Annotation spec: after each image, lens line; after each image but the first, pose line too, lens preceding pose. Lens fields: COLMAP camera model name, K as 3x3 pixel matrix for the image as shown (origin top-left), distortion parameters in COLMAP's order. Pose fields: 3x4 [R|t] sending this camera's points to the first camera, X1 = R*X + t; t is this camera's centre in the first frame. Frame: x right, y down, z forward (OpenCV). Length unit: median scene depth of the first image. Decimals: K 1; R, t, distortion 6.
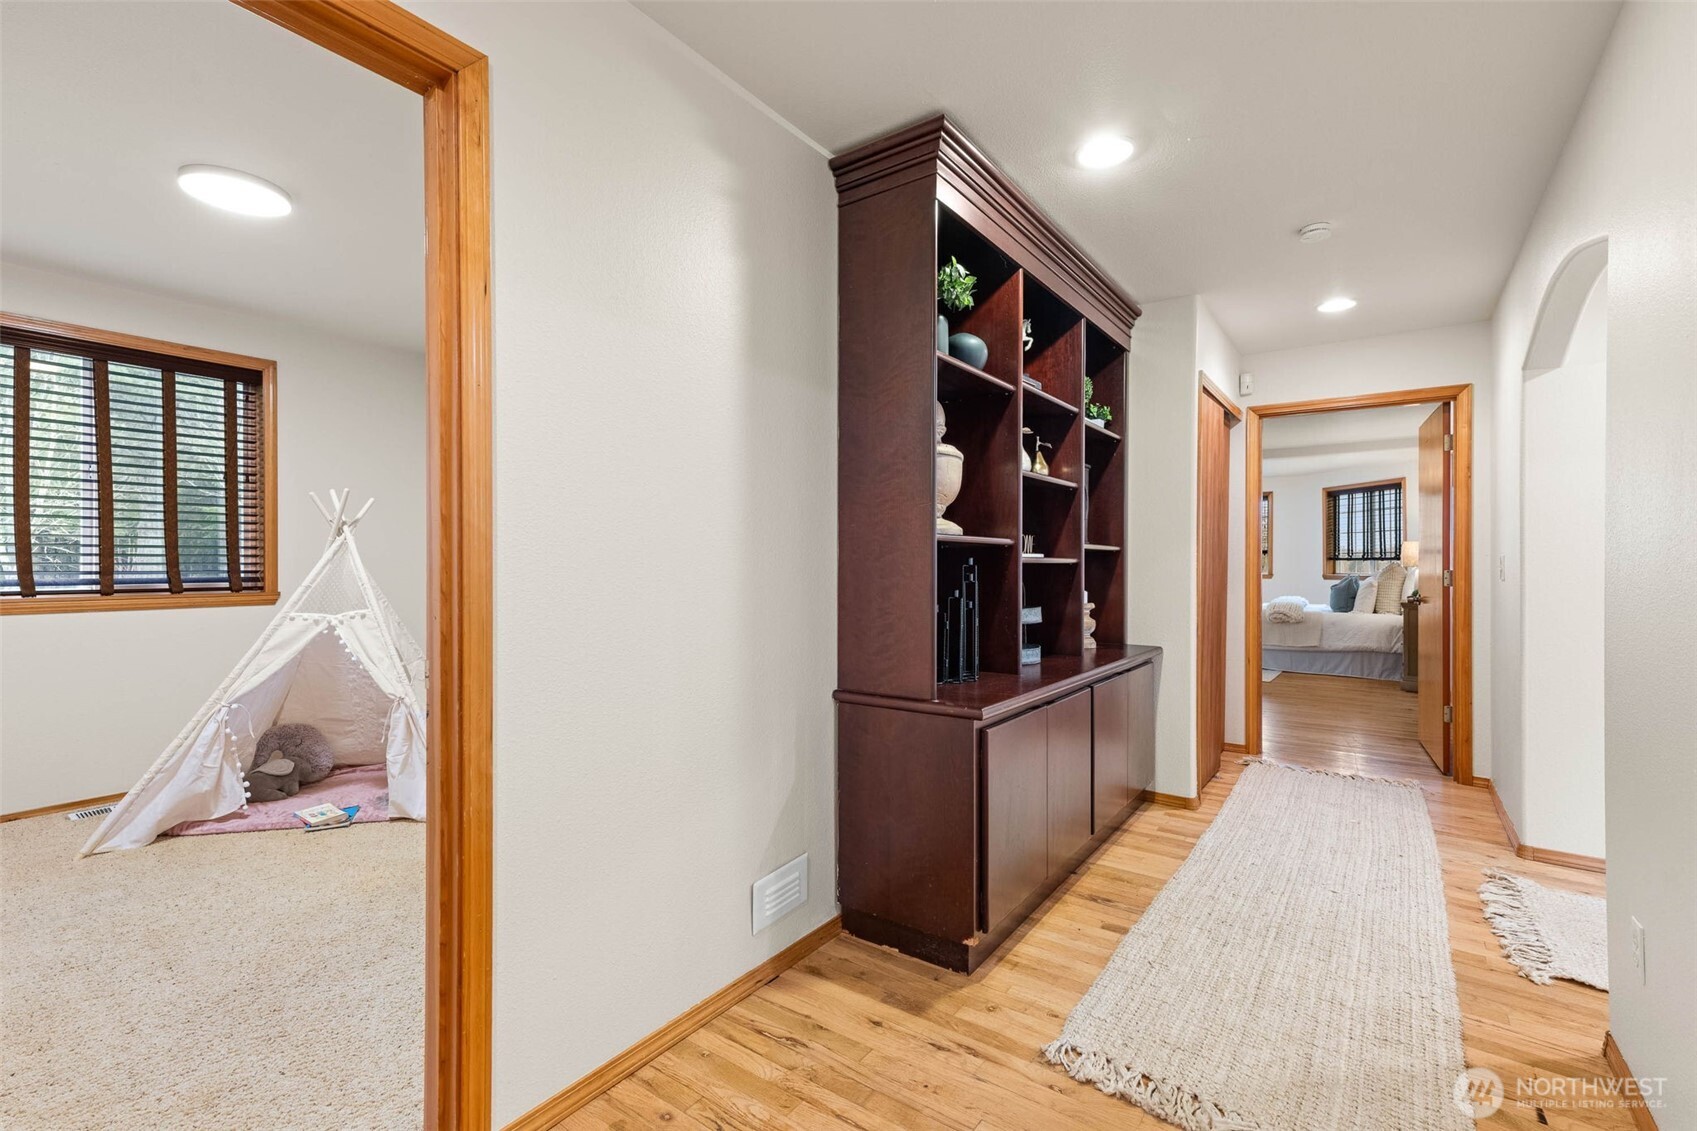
lens RADIAL K [[732.2, 0, 848.7], [0, 732.2, 563.5], [0, 0, 1]] dist [0.003350, -0.000043]
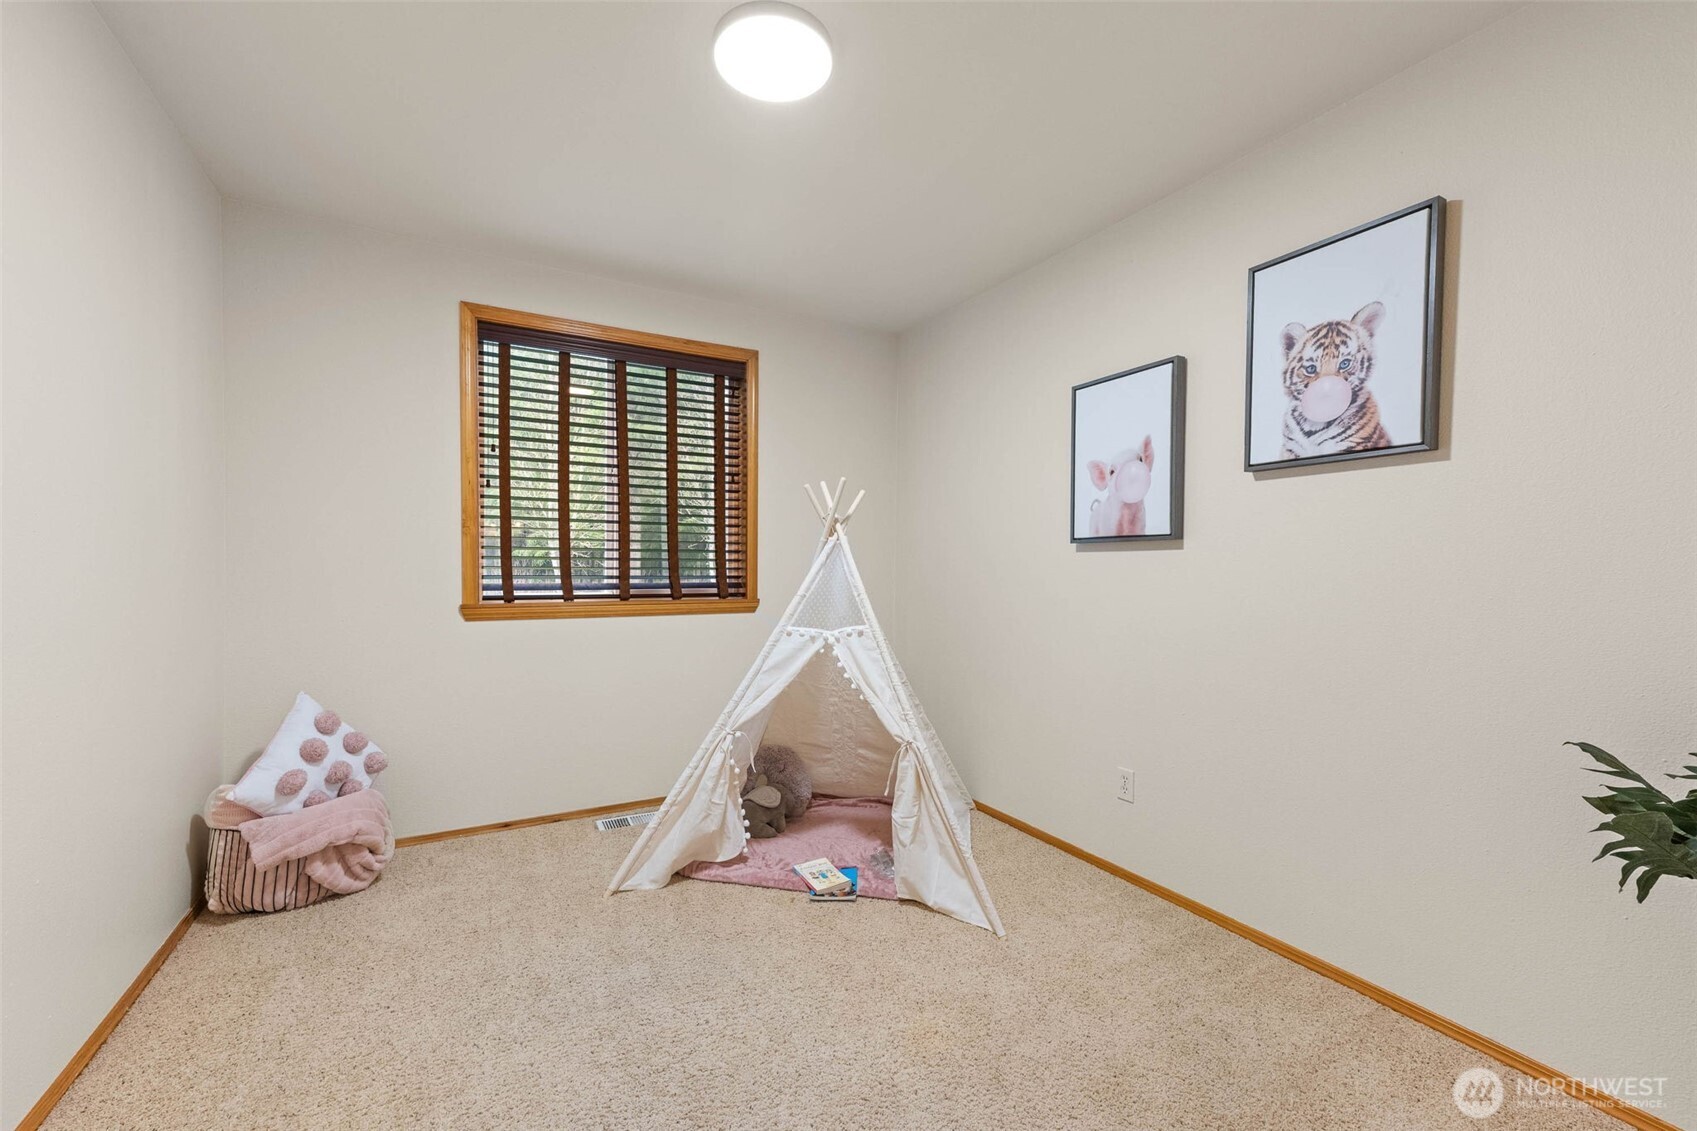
lens RADIAL K [[732.2, 0, 845.8], [0, 732.2, 571.9], [0, 0, 1]] dist [0.003350, -0.000043]
pose [[0.888195, 0.004732, -0.459443, -0.298508], [-0.003150, 0.999986, 0.004209, 0.000036], [0.459457, -0.002292, 0.888197, 0.266824]]
